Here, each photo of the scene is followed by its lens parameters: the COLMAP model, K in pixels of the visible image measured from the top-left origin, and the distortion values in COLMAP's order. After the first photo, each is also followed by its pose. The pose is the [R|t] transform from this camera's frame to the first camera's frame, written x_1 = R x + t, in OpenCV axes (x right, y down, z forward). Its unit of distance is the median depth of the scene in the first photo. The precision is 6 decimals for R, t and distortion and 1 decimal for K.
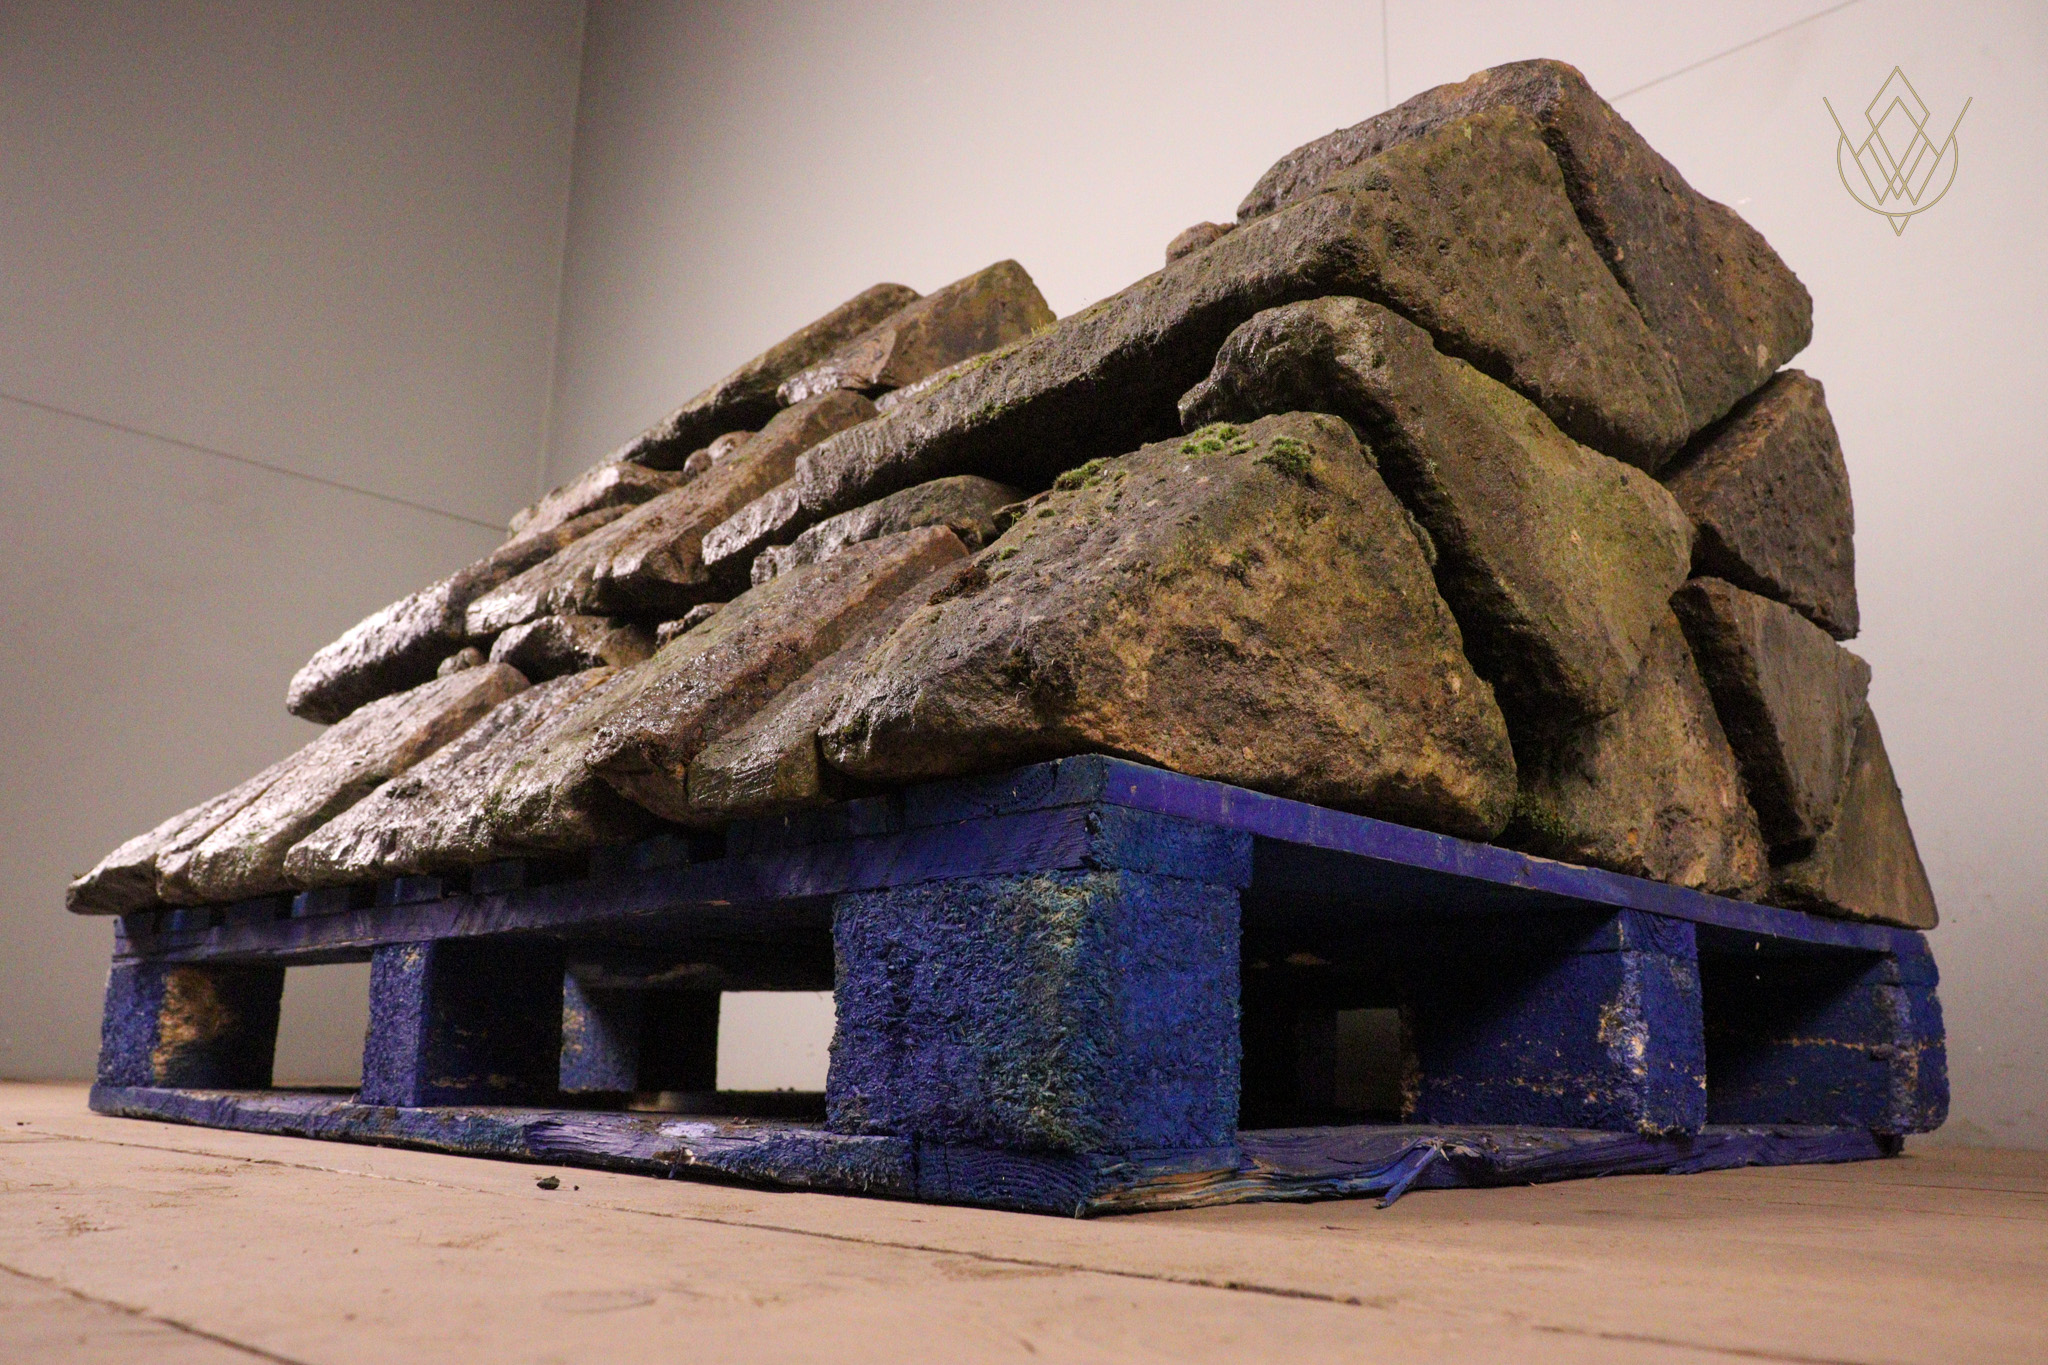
lens RADIAL K [[1628.1, 0, 1022.9], [0, 1628.1, 691.8], [0, 0, 1]] dist [-0.004330, -0.000148]
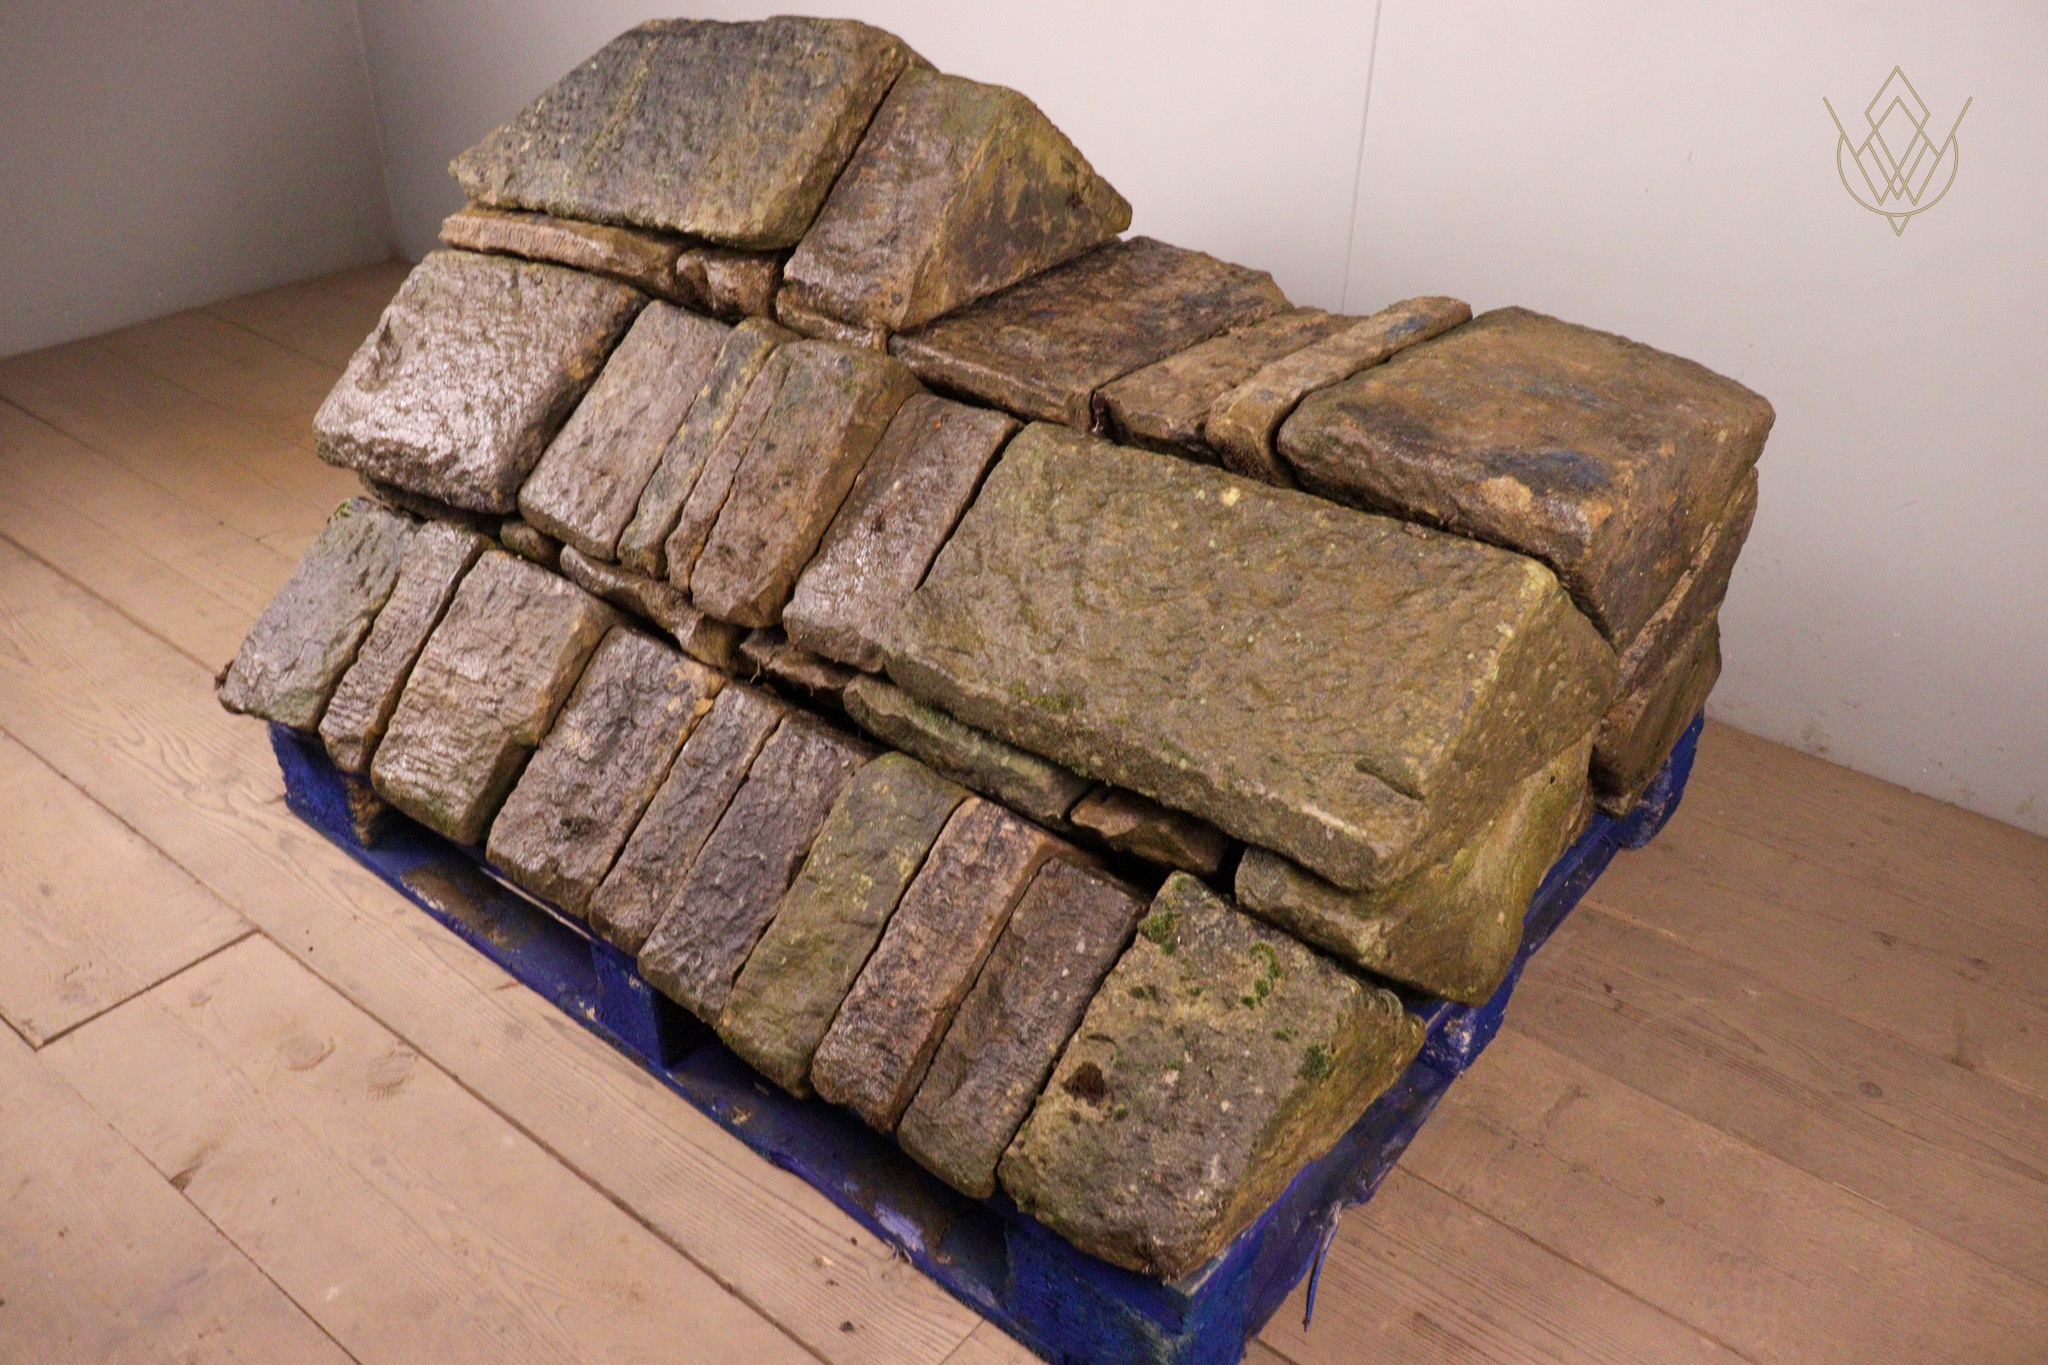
lens RADIAL K [[1631.1, 0, 1016.3], [0, 1631.1, 679.3], [0, 0, 1]] dist [-0.004562, -0.002745]
pose [[0.994714, -0.053970, 0.087360, -0.168369], [-0.023981, 0.705126, 0.708676, -1.094861], [-0.099848, -0.707025, 0.700104, 0.178847]]
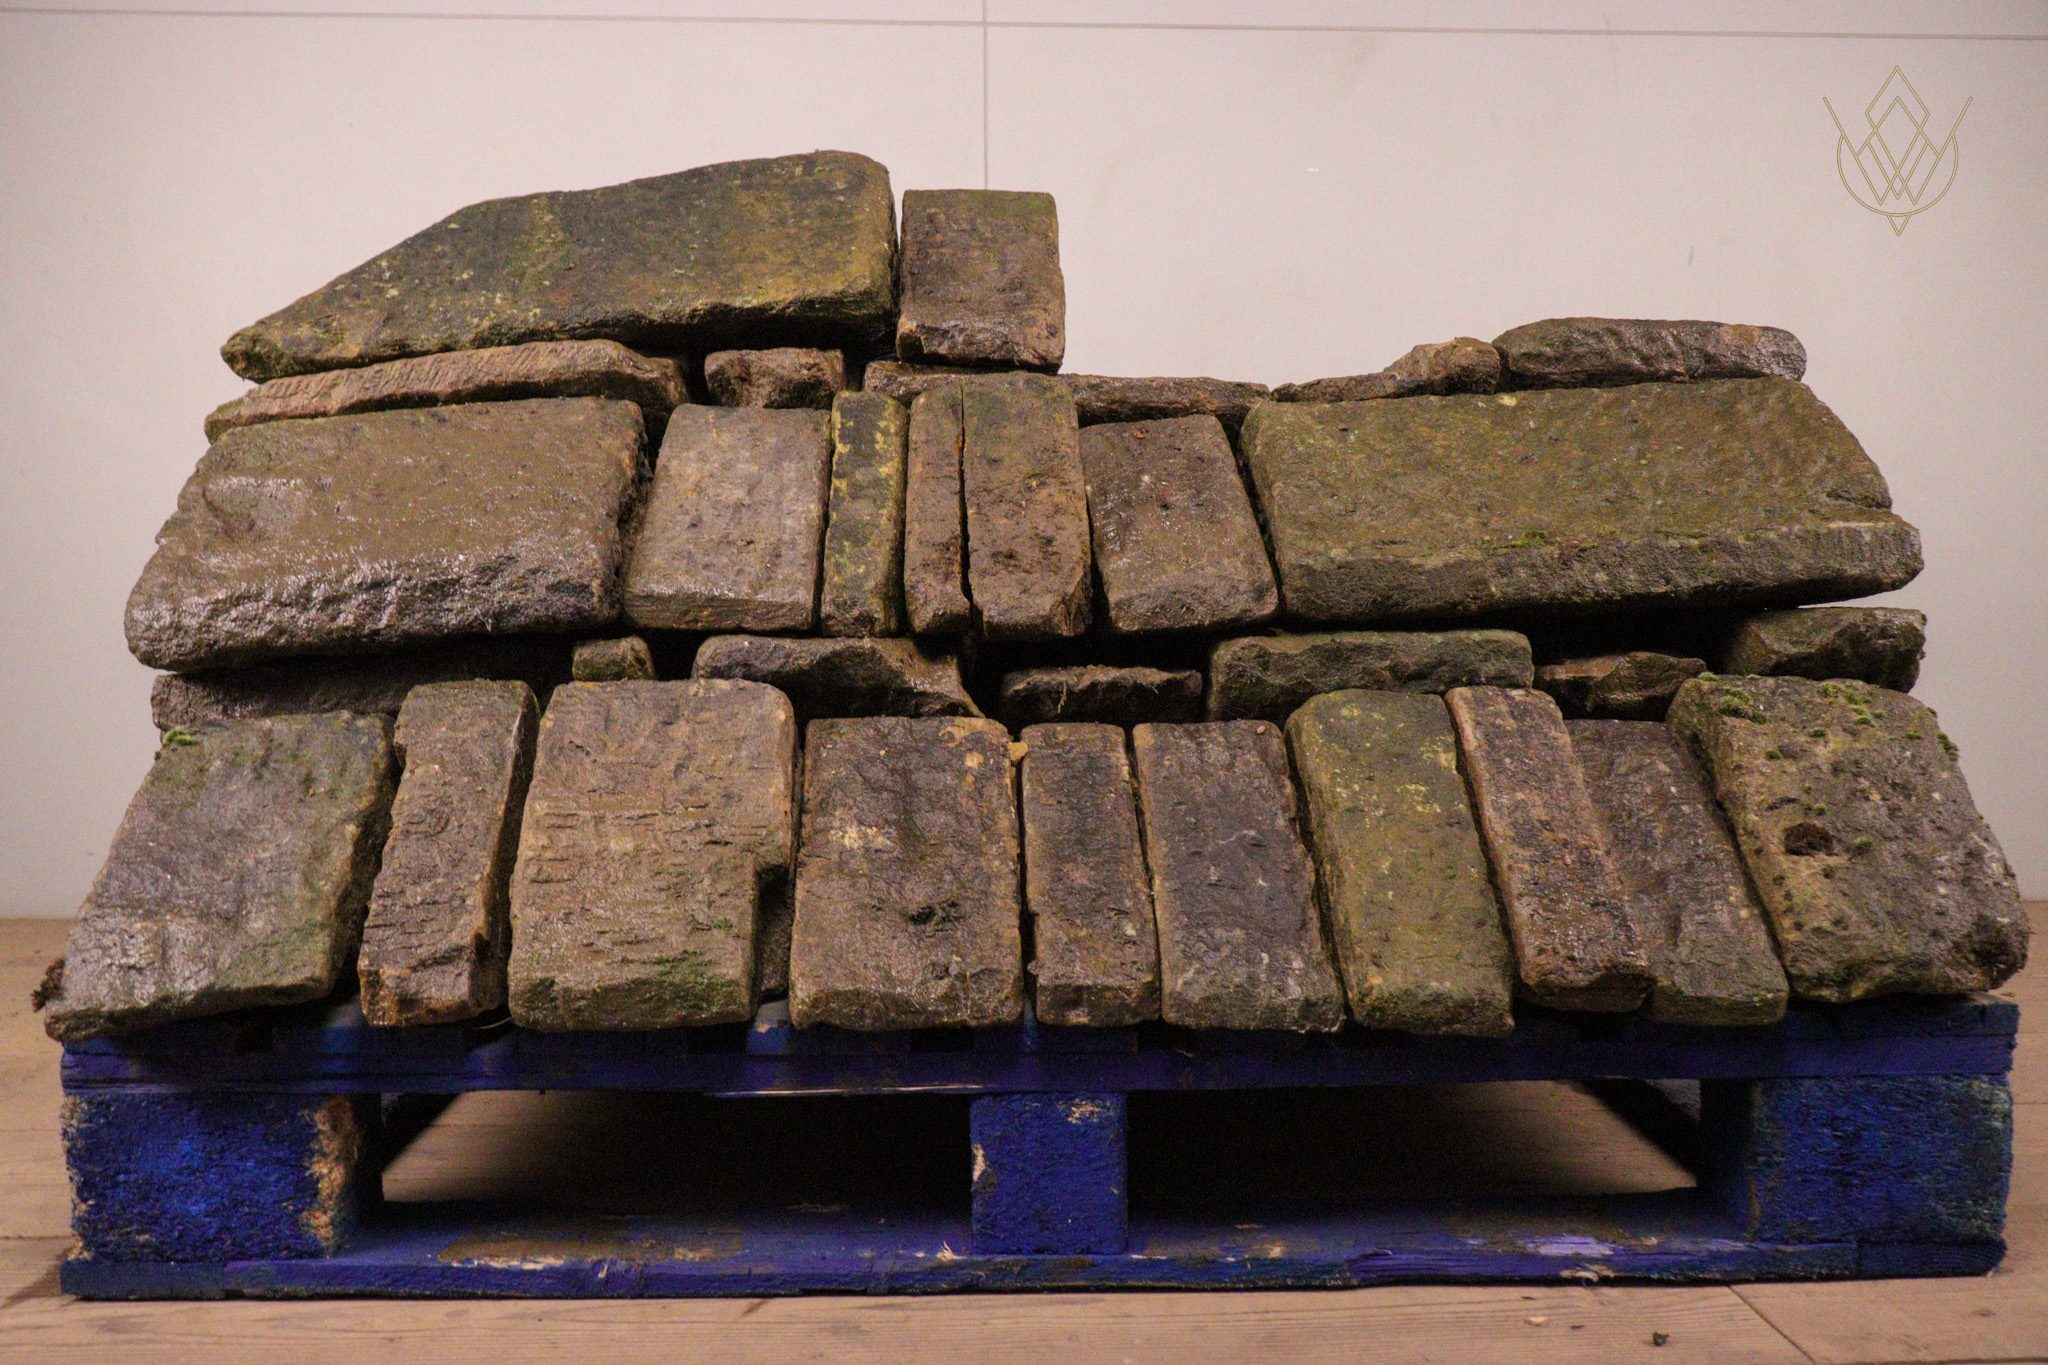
lens RADIAL K [[1631.1, 0, 1016.3], [0, 1631.1, 679.3], [0, 0, 1]] dist [-0.004562, -0.002745]
pose [[0.685781, -0.053411, 0.725845, -1.170456], [-0.151473, 0.964991, 0.214122, -0.305480], [-0.711871, -0.256787, 0.653682, 0.490165]]
